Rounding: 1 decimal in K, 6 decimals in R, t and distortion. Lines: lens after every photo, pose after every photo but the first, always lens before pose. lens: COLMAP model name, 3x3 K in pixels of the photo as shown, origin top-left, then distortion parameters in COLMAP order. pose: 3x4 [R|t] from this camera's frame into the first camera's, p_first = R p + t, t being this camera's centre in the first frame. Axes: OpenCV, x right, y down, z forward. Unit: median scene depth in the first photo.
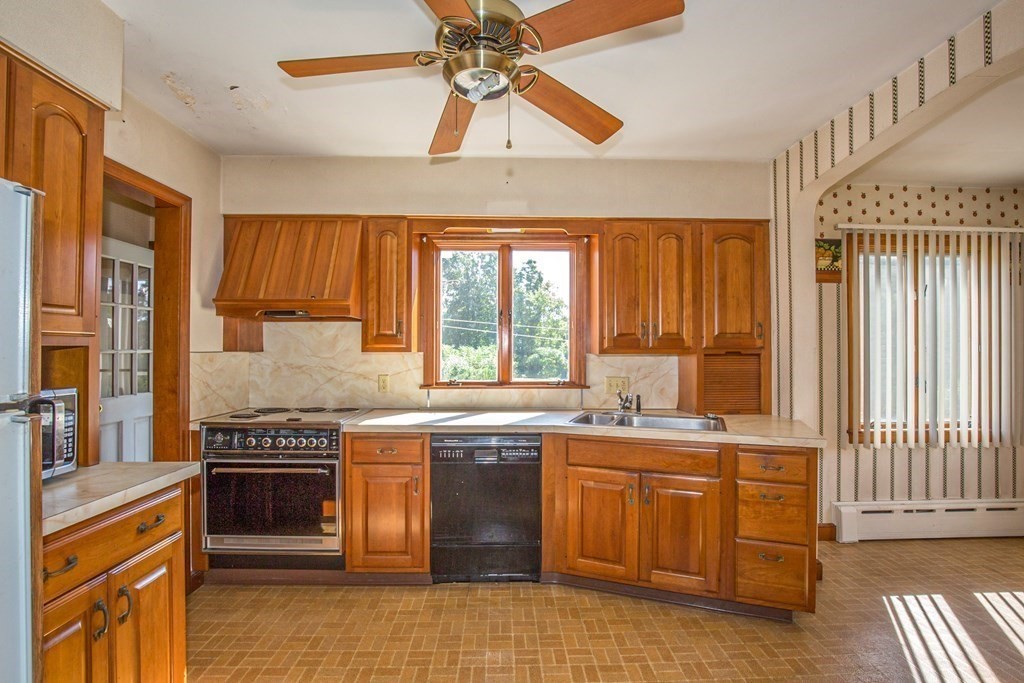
lens RADIAL K [[476.8, 0, 518.4], [0, 476.8, 339.9], [0, 0, 1]] dist [-0.036871, 0.007455]
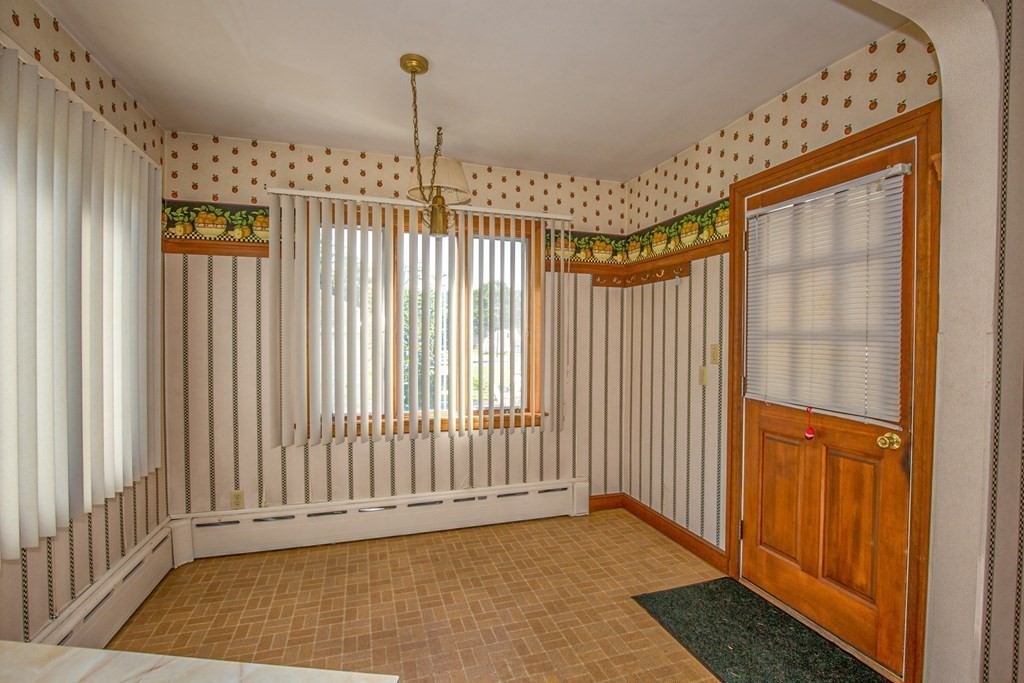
lens RADIAL K [[476.8, 0, 517.8], [0, 476.8, 345.0], [0, 0, 1]] dist [-0.036871, 0.007455]
pose [[0.957707, -0.006764, 0.287665, 0.732920], [-0.004232, 0.999284, 0.037586, 0.004702], [-0.287713, -0.037214, 0.956993, 0.022882]]
